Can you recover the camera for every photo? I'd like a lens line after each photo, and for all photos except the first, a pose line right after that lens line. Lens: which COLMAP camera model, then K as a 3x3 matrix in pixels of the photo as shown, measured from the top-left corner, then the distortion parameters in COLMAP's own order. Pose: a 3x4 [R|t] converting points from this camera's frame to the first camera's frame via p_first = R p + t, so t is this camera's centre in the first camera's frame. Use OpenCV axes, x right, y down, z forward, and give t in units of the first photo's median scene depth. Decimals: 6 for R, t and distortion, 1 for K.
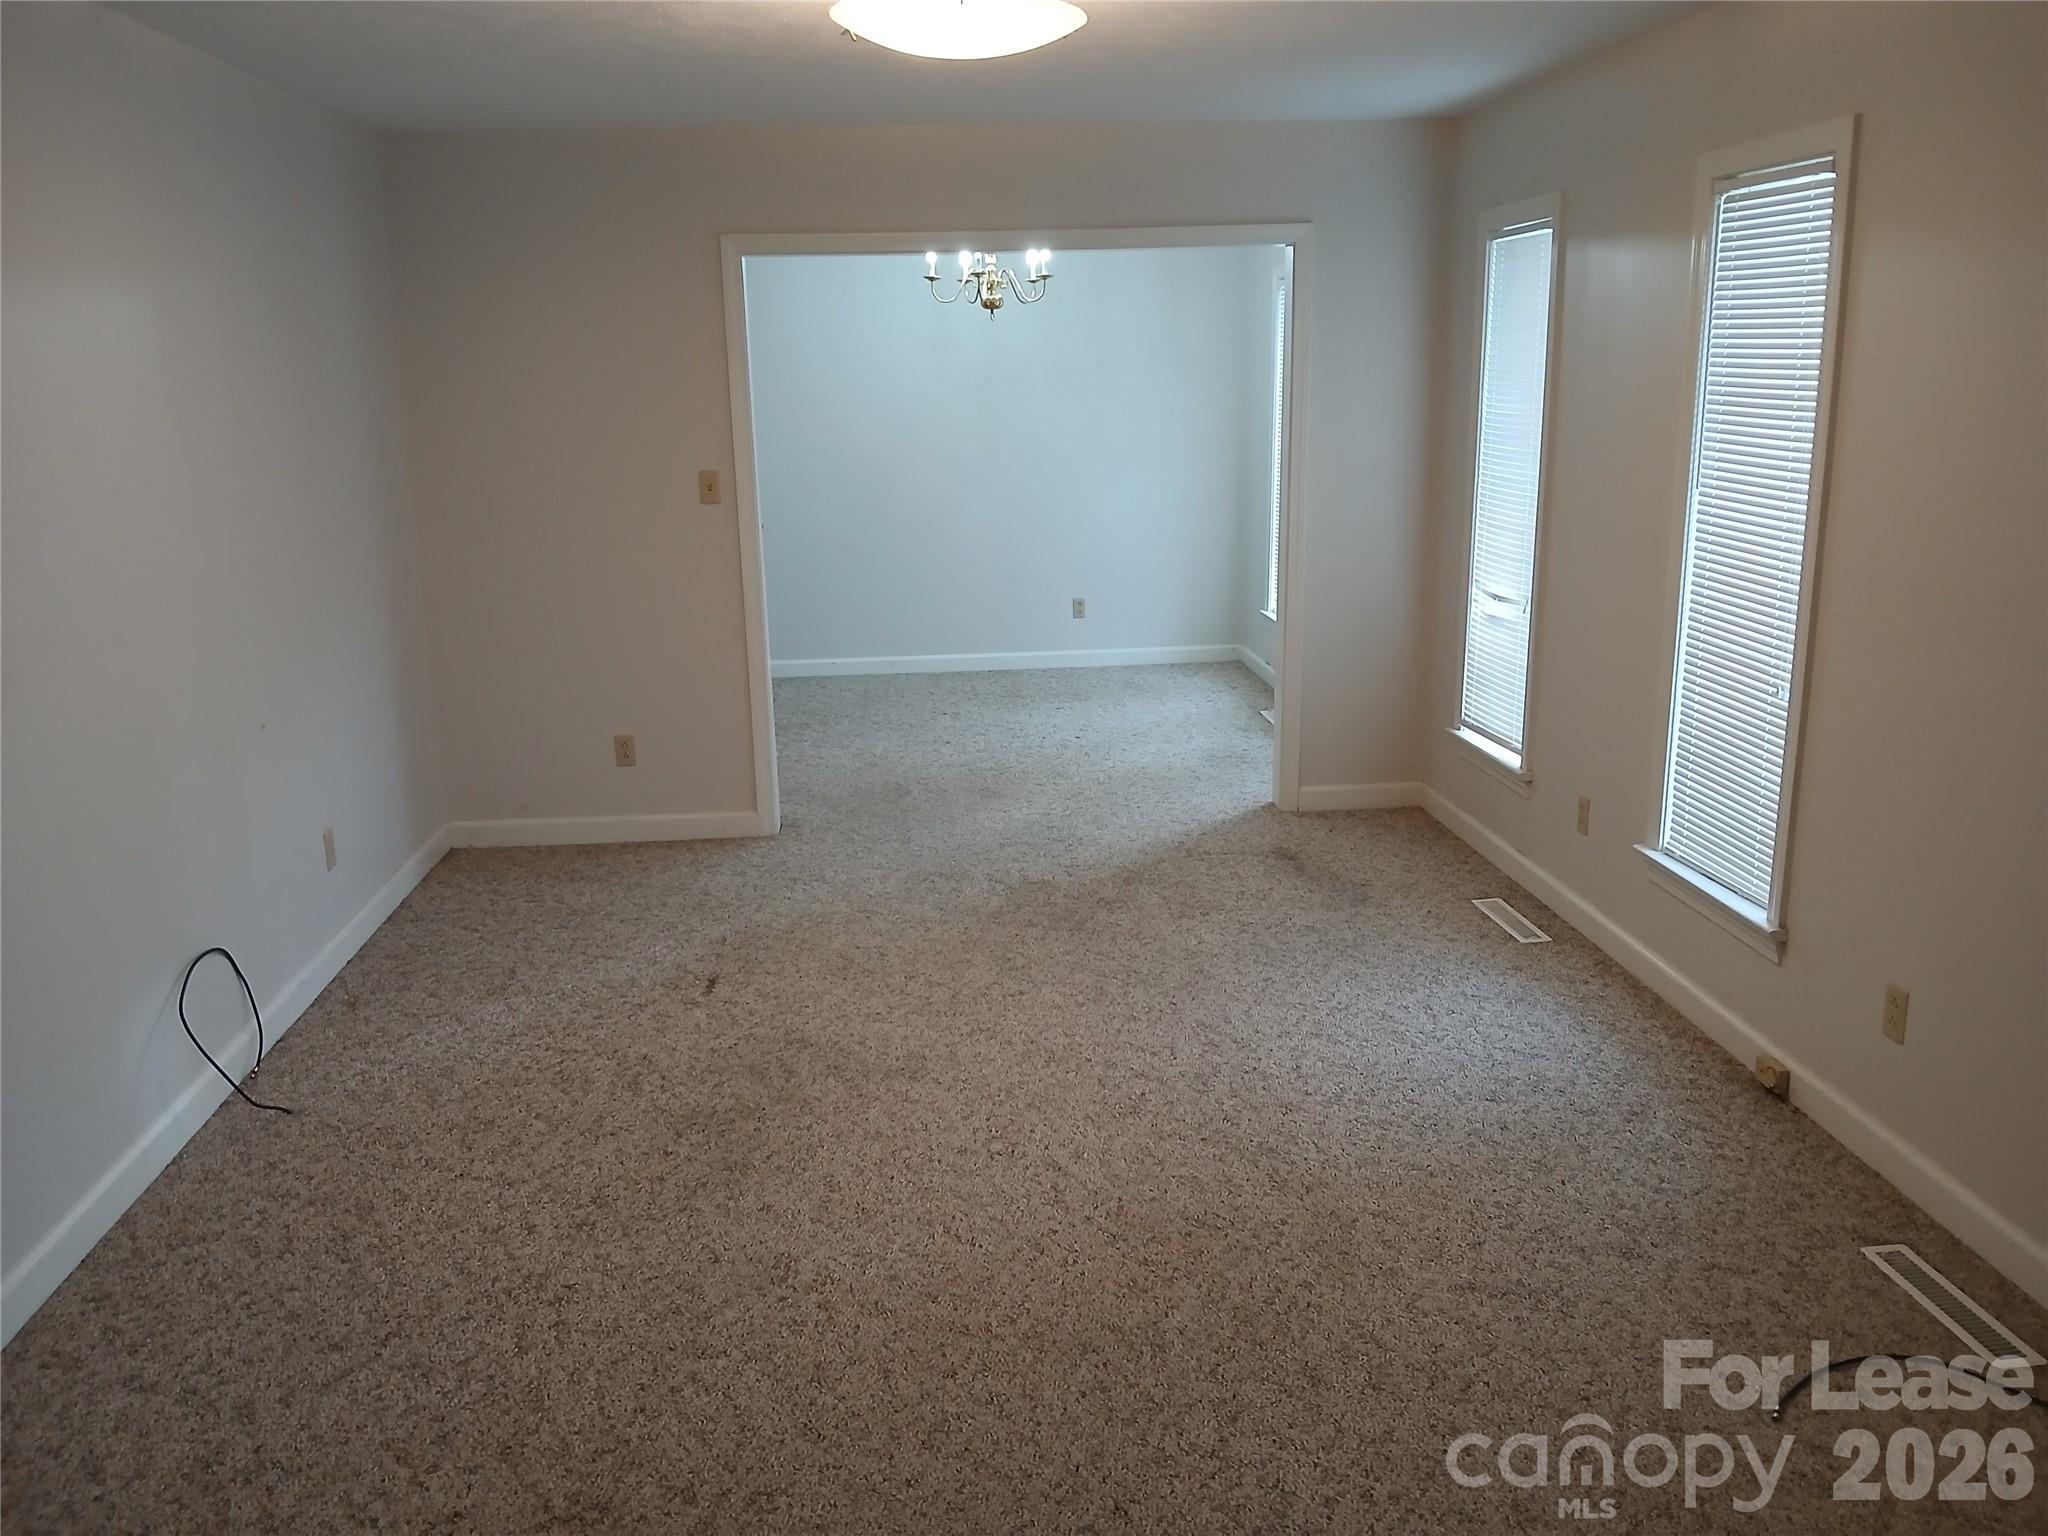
lens RADIAL K [[1616.2, 0, 1017.7], [0, 1616.2, 769.6], [0, 0, 1]] dist [0.051888, -0.000107]
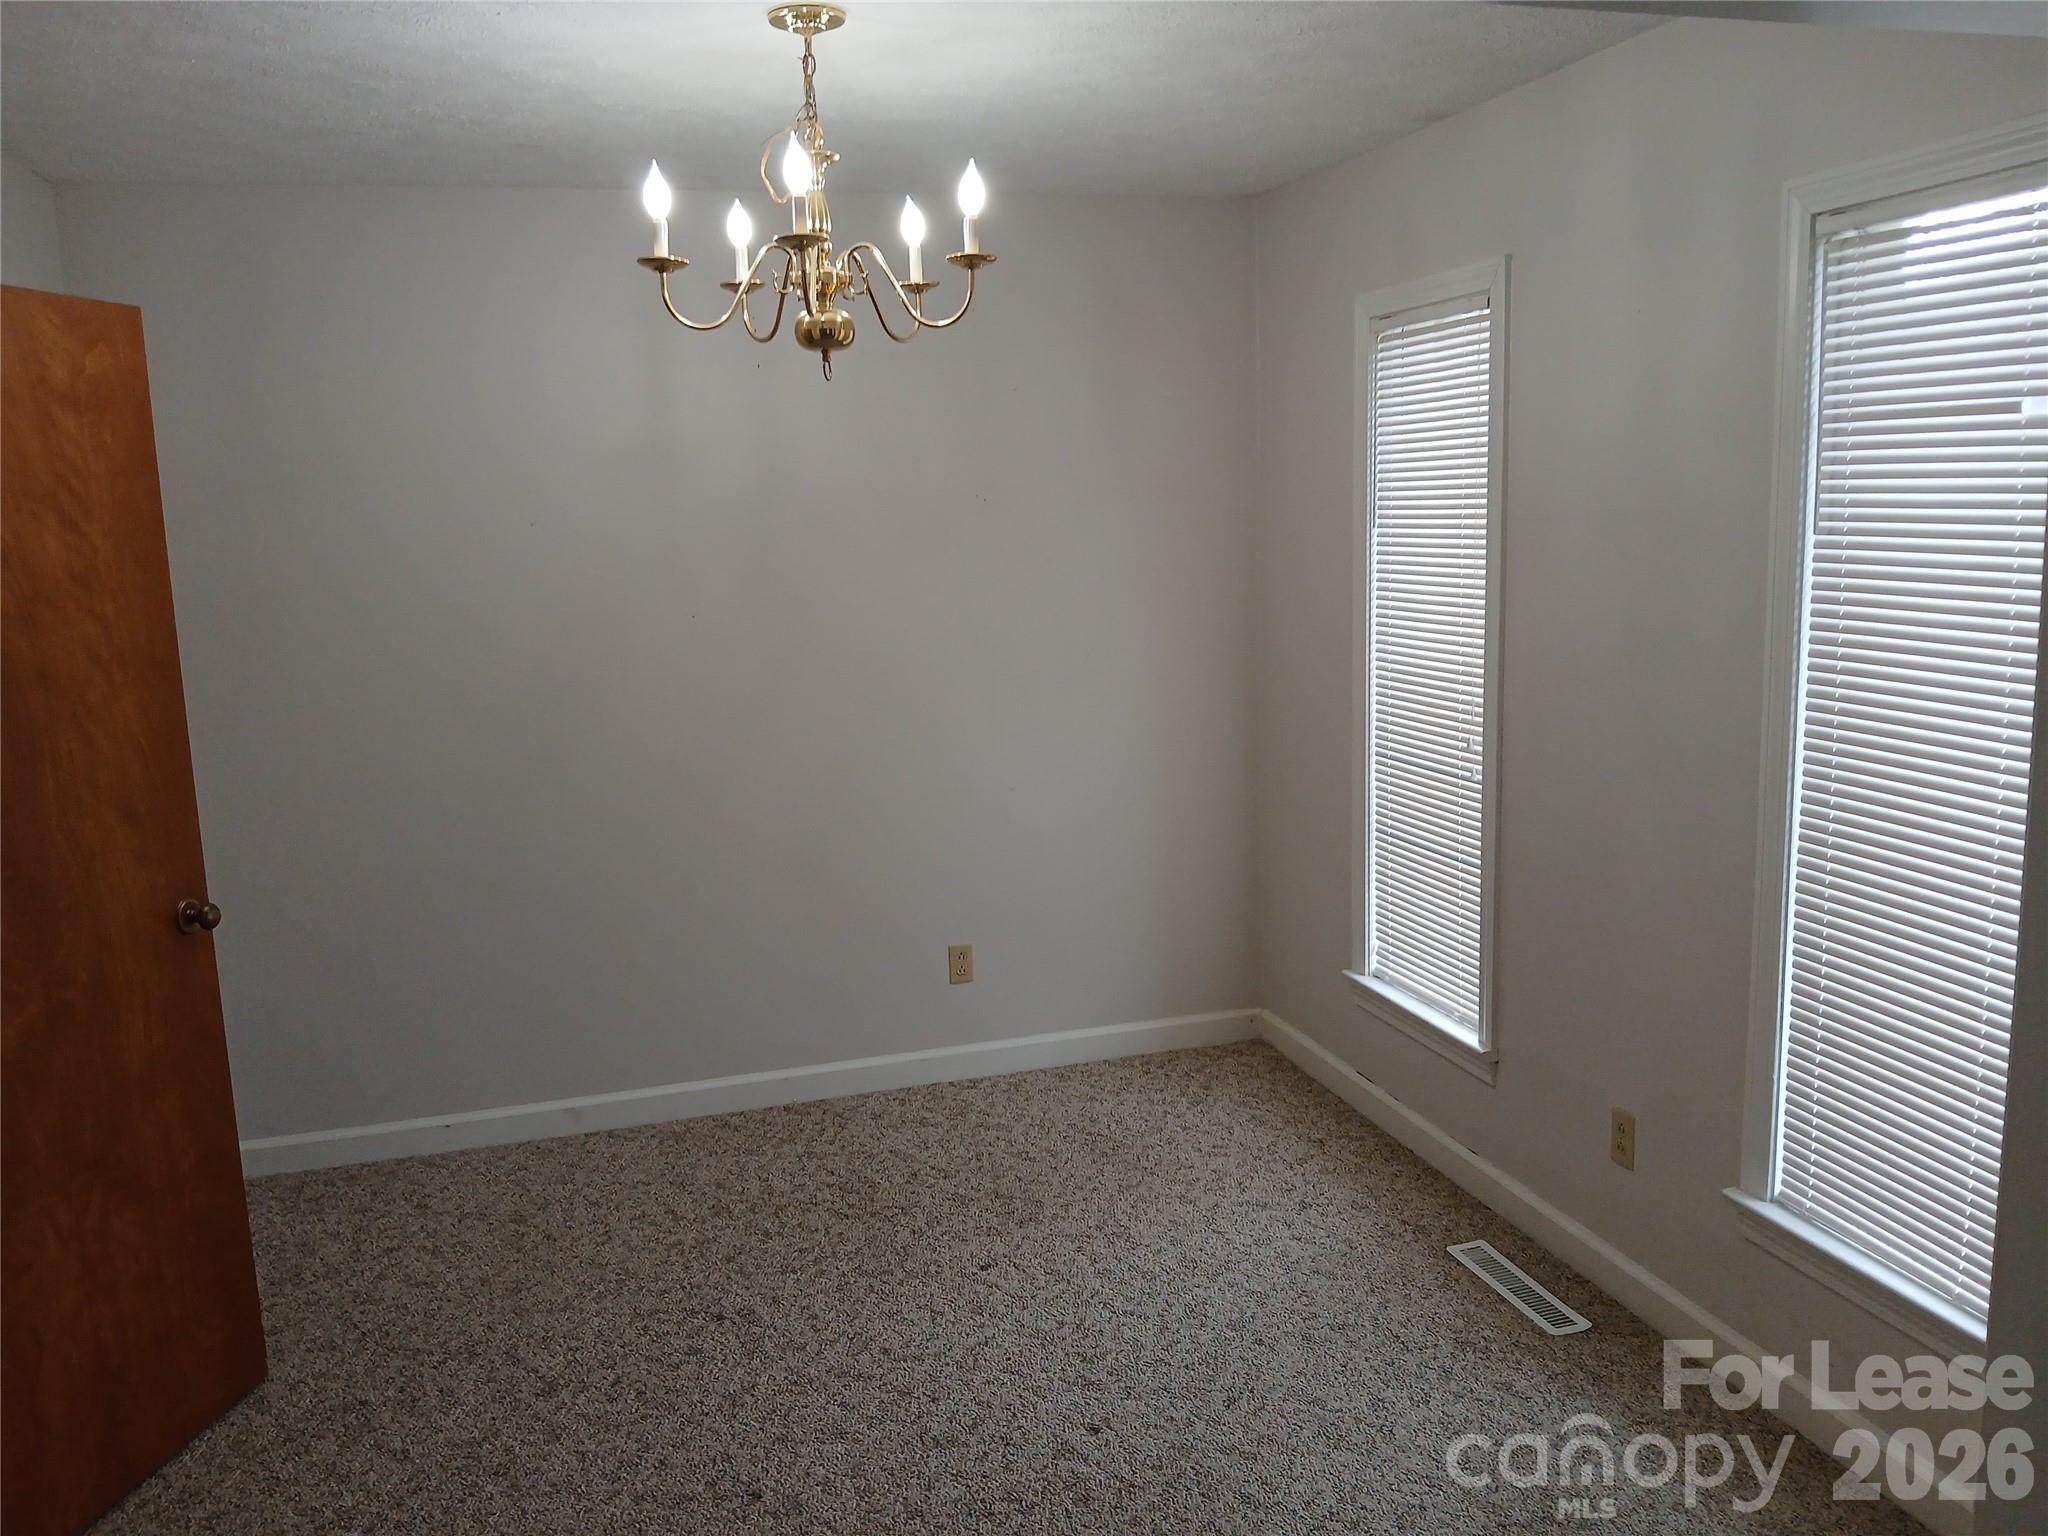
lens RADIAL K [[1616.2, 0, 1031.2], [0, 1616.2, 768.9], [0, 0, 1]] dist [0.051888, -0.000107]
pose [[0.976859, -0.039795, 0.210151, -0.021338], [0.055265, 0.996136, -0.068260, -0.060685], [-0.206622, 0.078294, 0.975283, 0.243629]]
